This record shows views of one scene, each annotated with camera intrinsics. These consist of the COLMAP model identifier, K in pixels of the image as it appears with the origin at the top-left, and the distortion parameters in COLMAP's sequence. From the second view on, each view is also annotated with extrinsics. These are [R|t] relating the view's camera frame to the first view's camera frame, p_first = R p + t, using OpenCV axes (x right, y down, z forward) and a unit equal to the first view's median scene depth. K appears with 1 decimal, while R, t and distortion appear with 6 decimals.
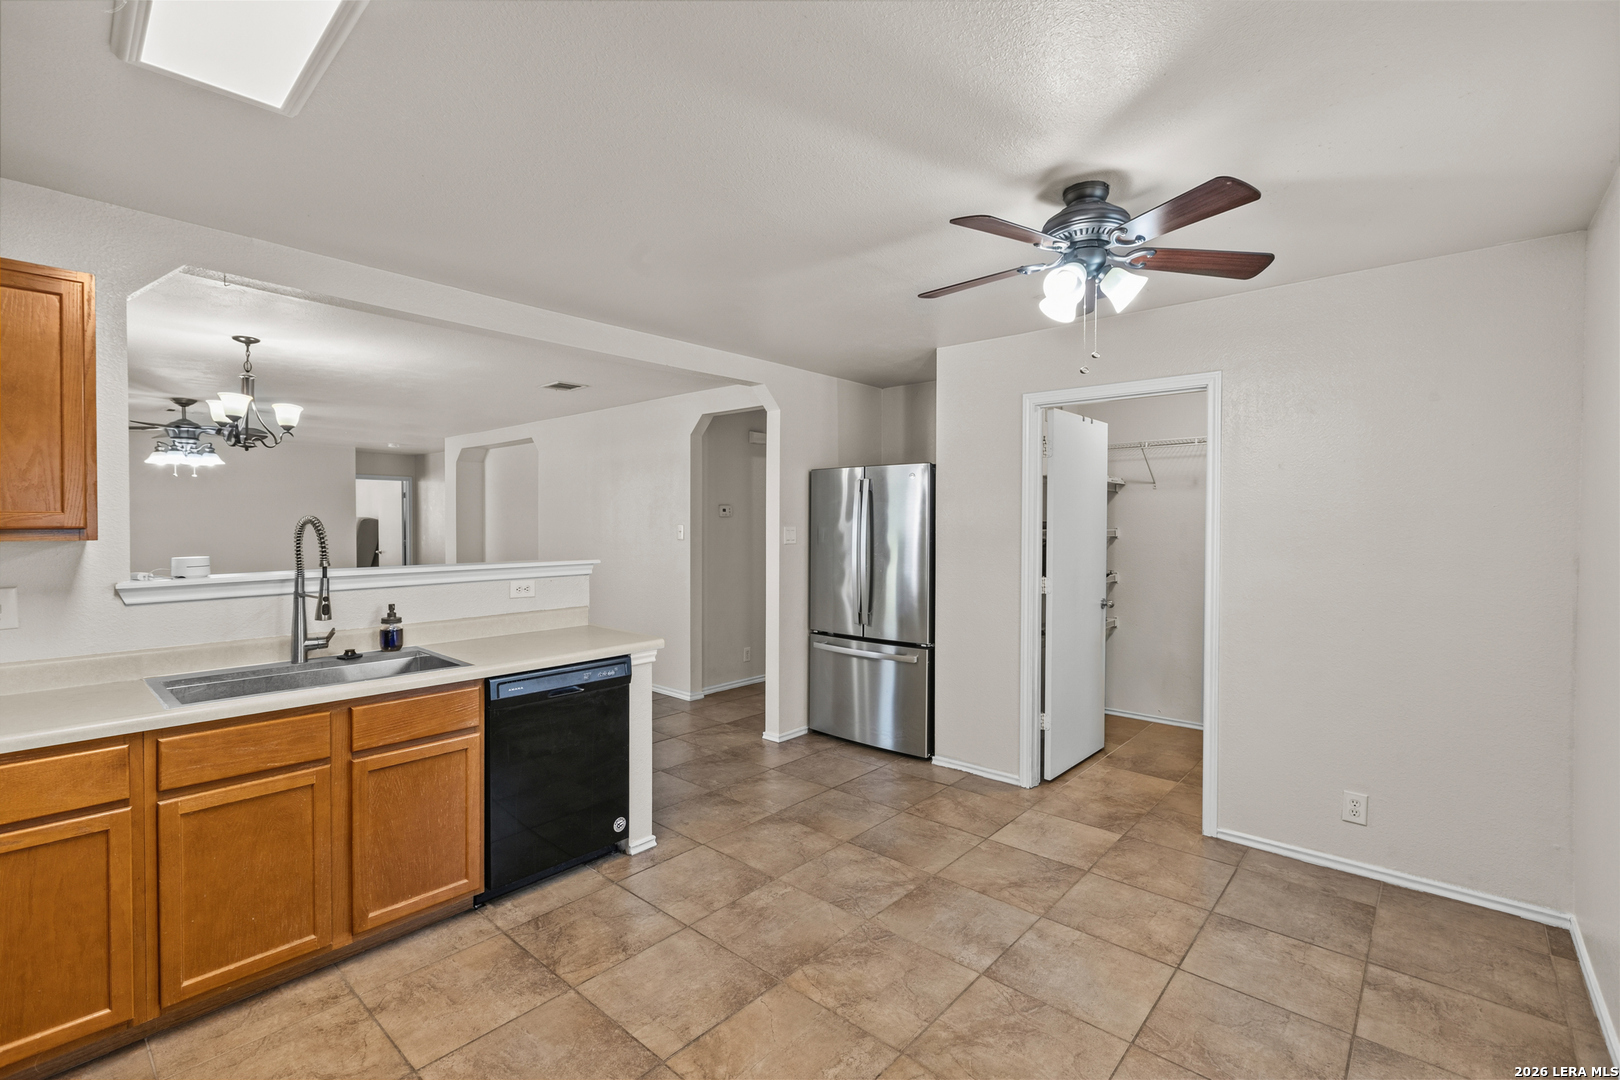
lens RADIAL K [[718.2, 0, 809.1], [0, 718.2, 530.7], [0, 0, 1]] dist [-0.003402, -0.000416]
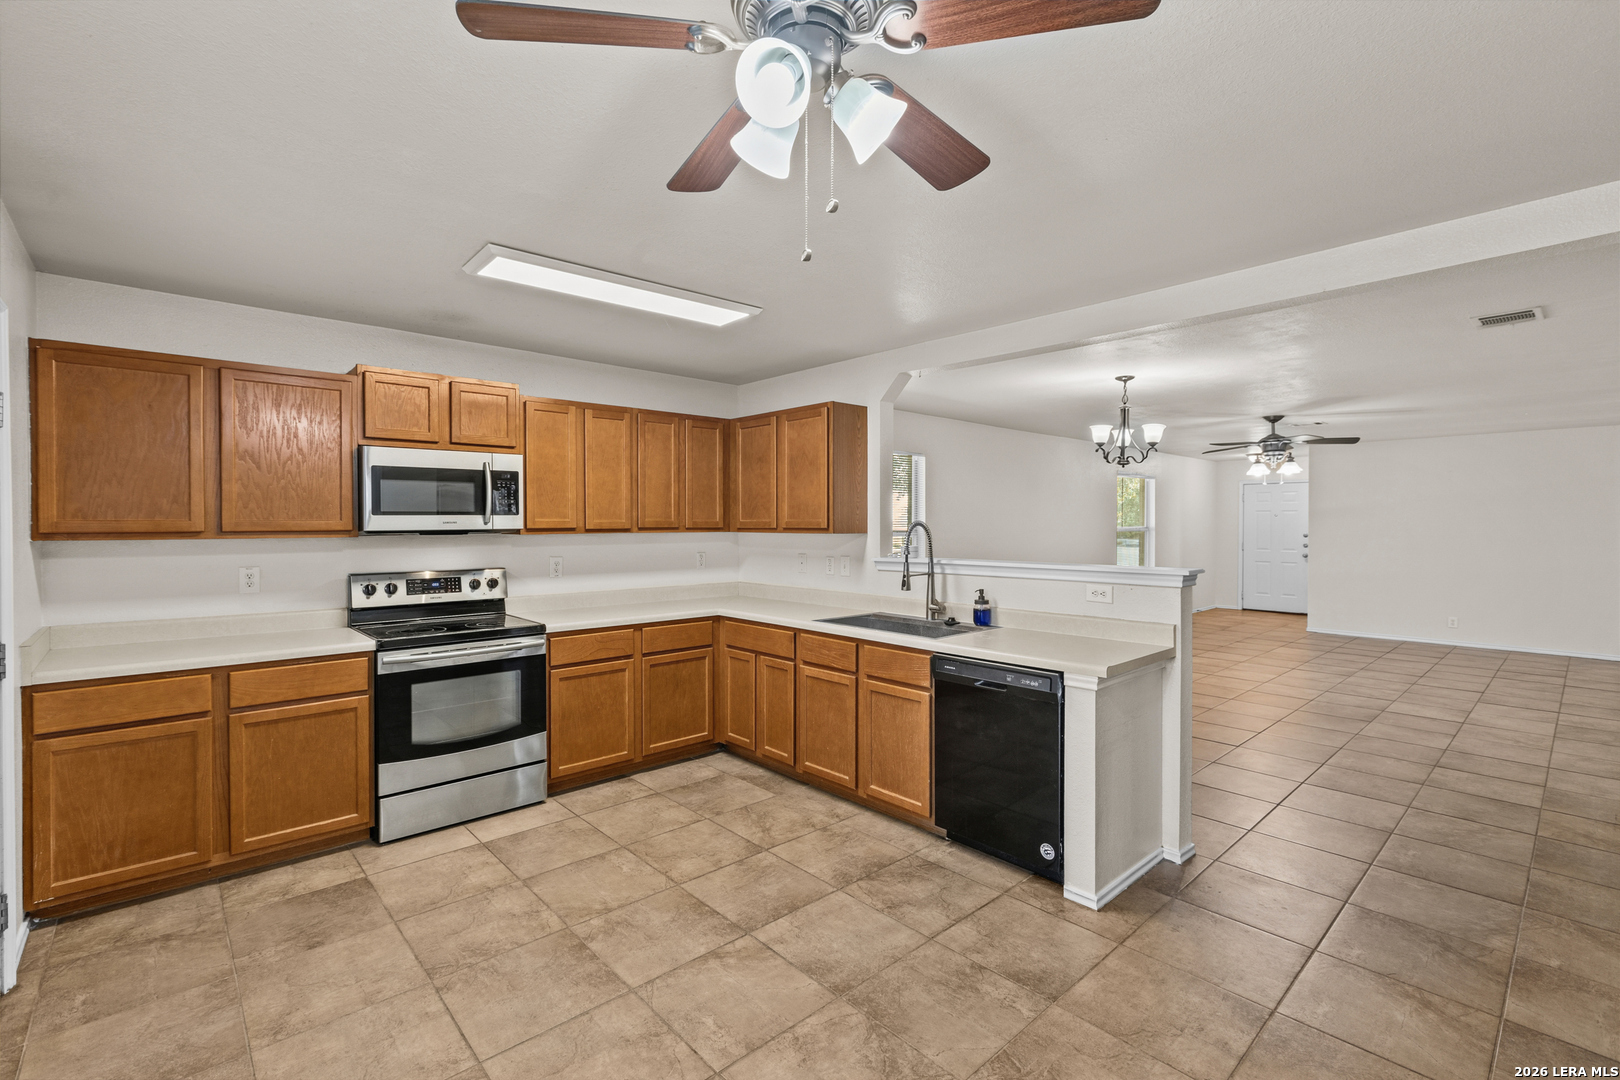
lens RADIAL K [[718.2, 0, 791.7], [0, 718.2, 530.2], [0, 0, 1]] dist [-0.003402, -0.000416]
pose [[-0.126933, 0.006274, -0.991891, 0.796922], [-0.011991, 0.999897, 0.007859, -0.009868], [0.991839, 0.012891, -0.126844, 0.902006]]
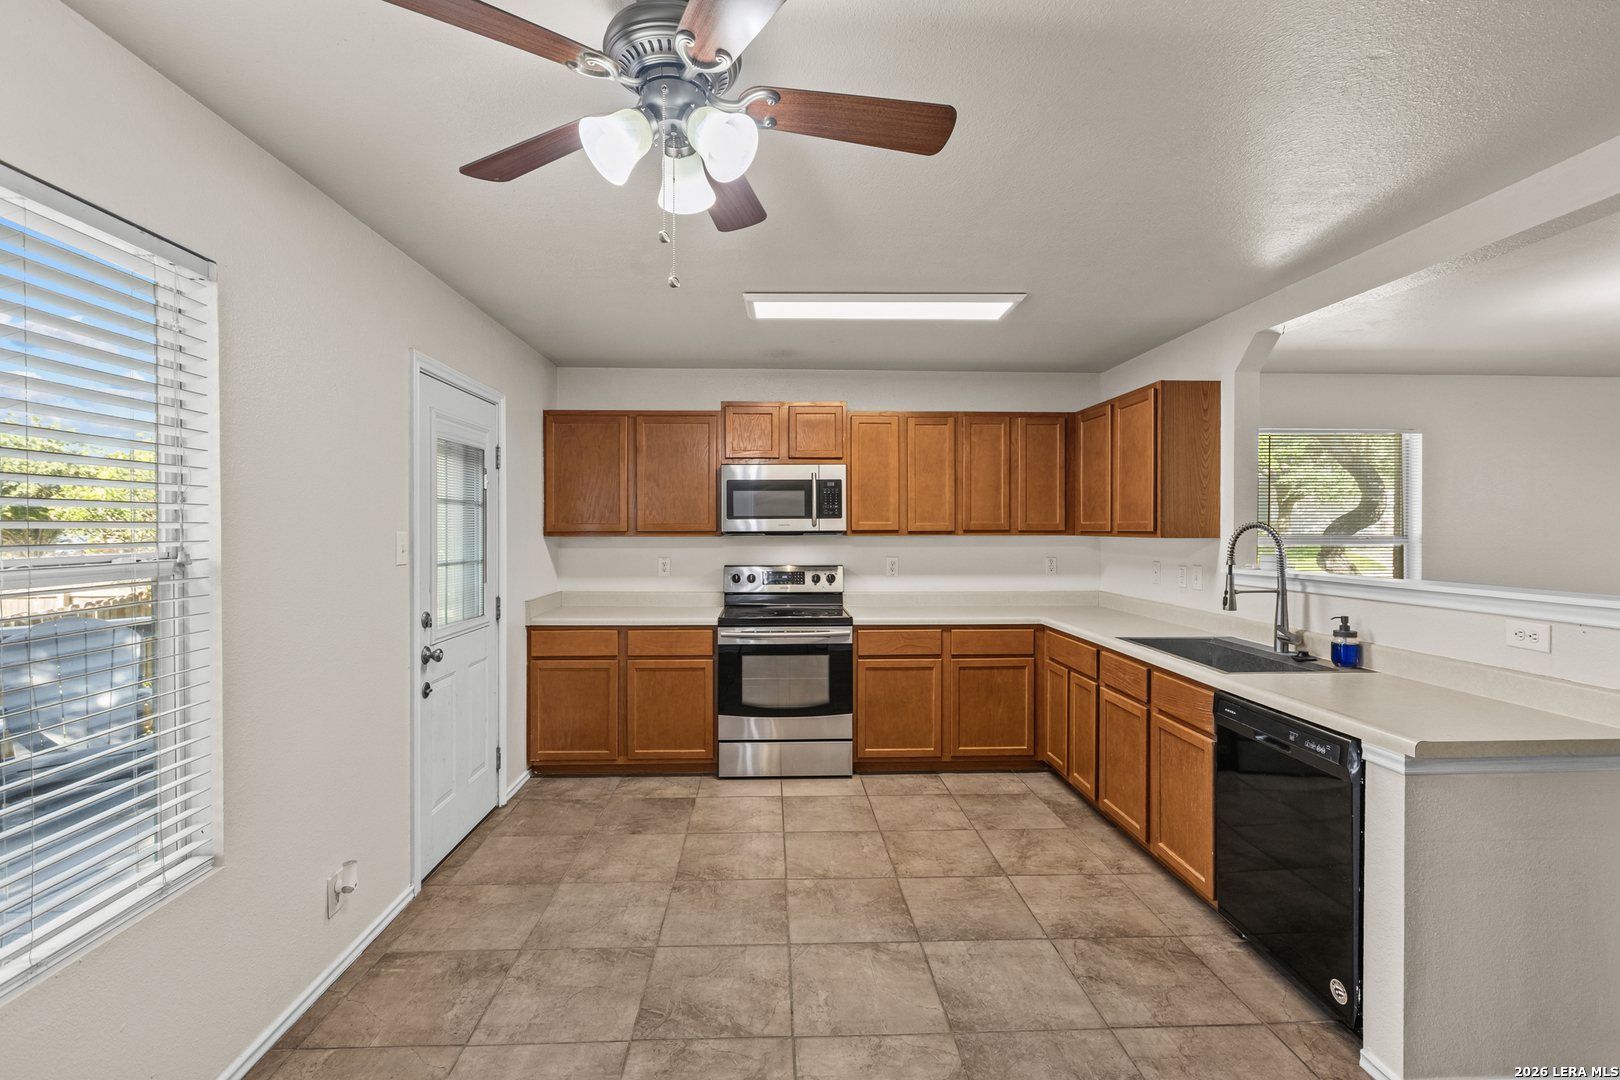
lens RADIAL K [[718.2, 0, 789.3], [0, 718.2, 530.7], [0, 0, 1]] dist [-0.003402, -0.000416]
pose [[-0.733680, 0.000331, -0.679495, 0.623557], [-0.010482, 0.999875, 0.011804, -0.012712], [0.679415, 0.015783, -0.733585, 1.299408]]
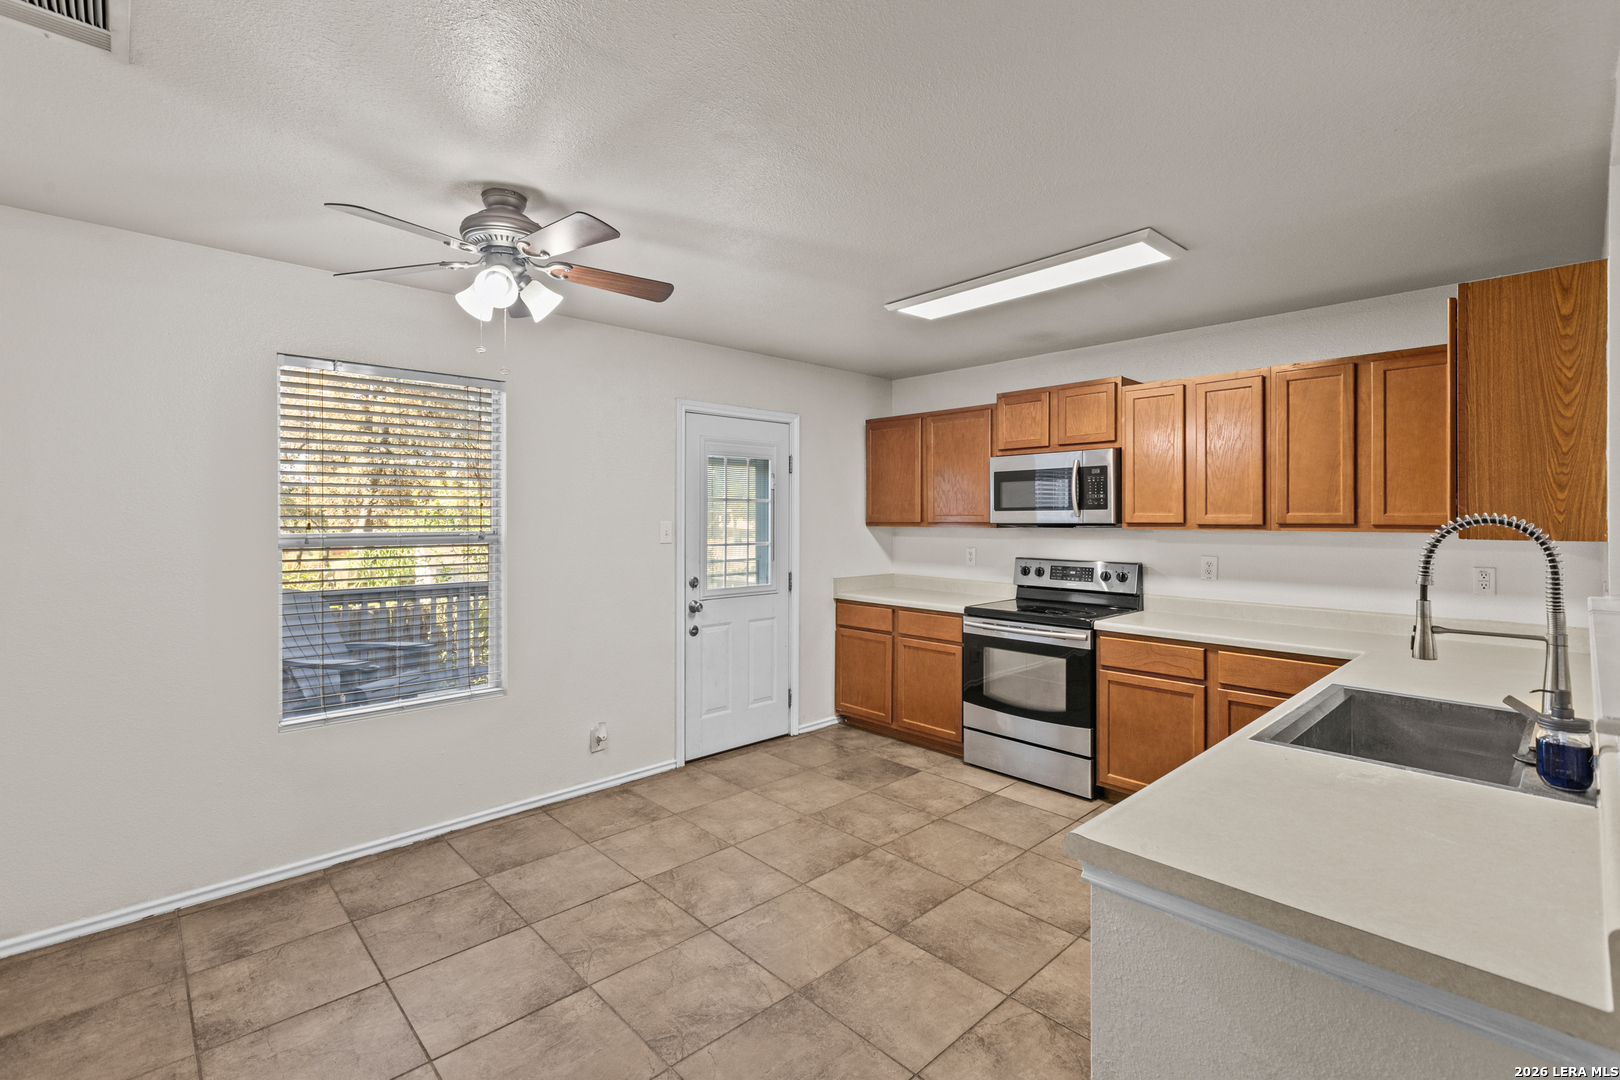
lens RADIAL K [[712.8, 0, 796.6], [0, 712.8, 513.4], [0, 0, 1]] dist [-0.004026, -0.000608]
pose [[-0.994602, -0.003623, 0.103704, -0.118241], [-0.002796, 0.999963, 0.008124, -0.024620], [-0.103730, 0.007790, -0.994575, 1.679138]]
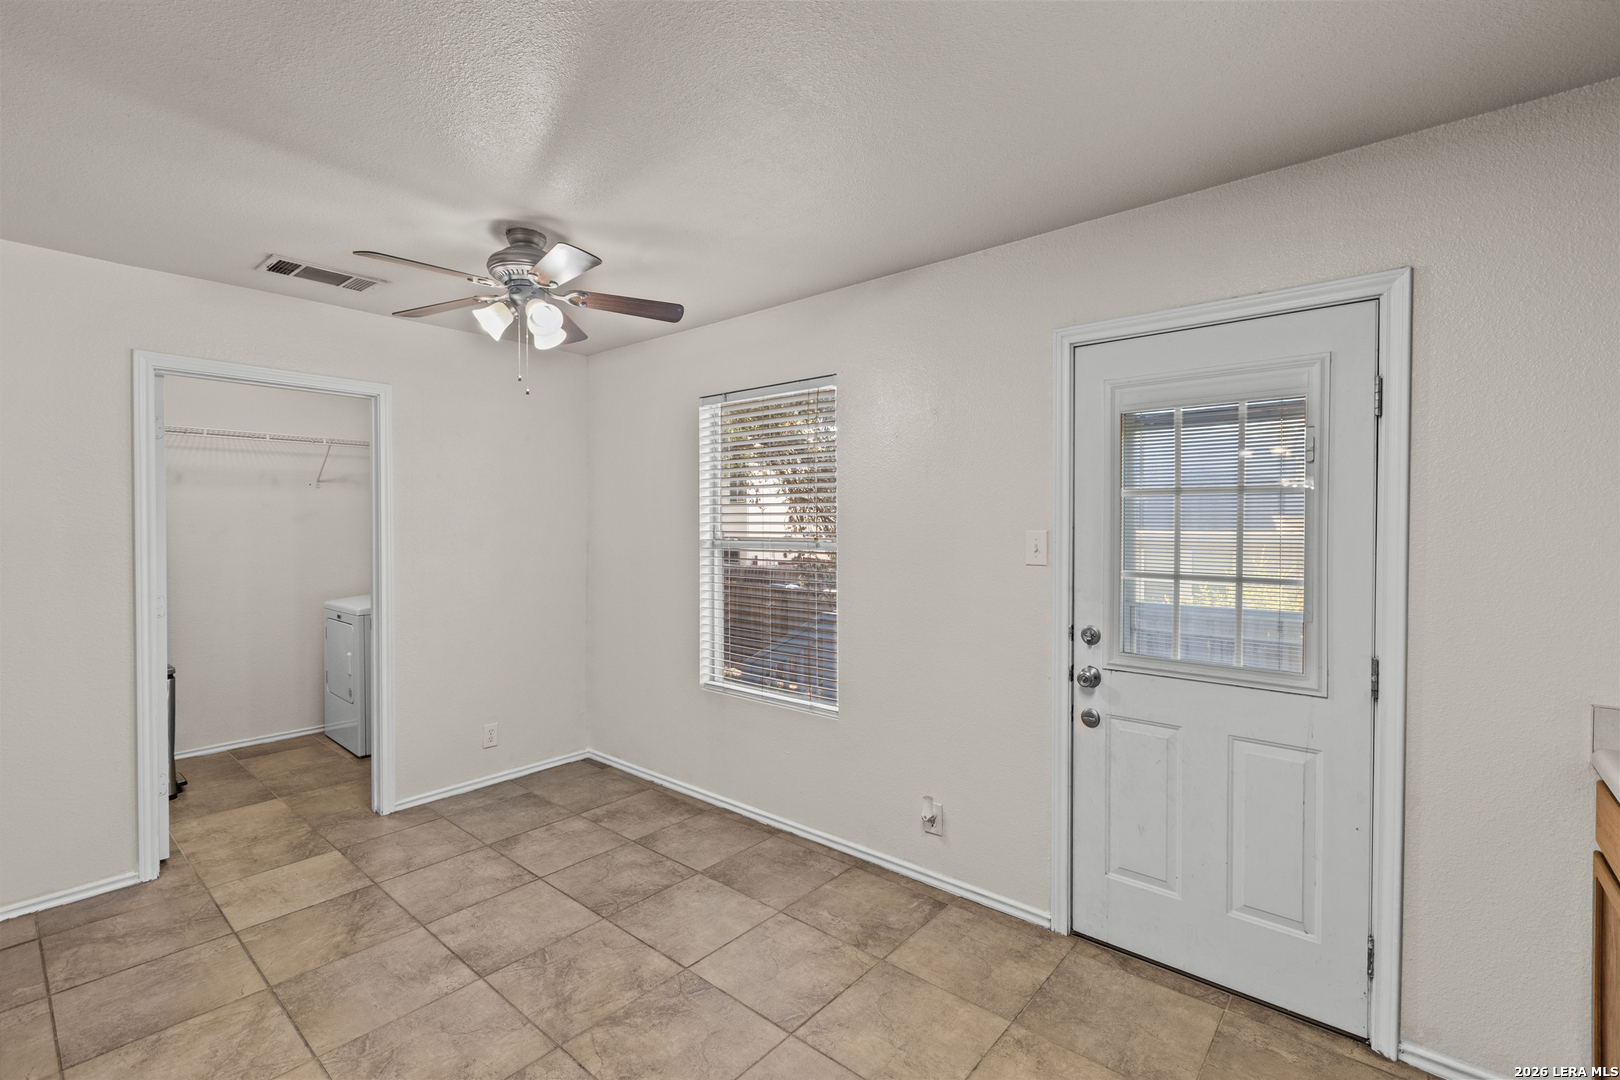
lens RADIAL K [[718.2, 0, 804.2], [0, 718.2, 527.3], [0, 0, 1]] dist [-0.003402, -0.000416]
pose [[-0.017374, -0.013493, 0.999758, -0.659595], [0.010799, 0.999848, 0.013682, -0.014796], [-0.999791, 0.011034, -0.017225, 0.491373]]
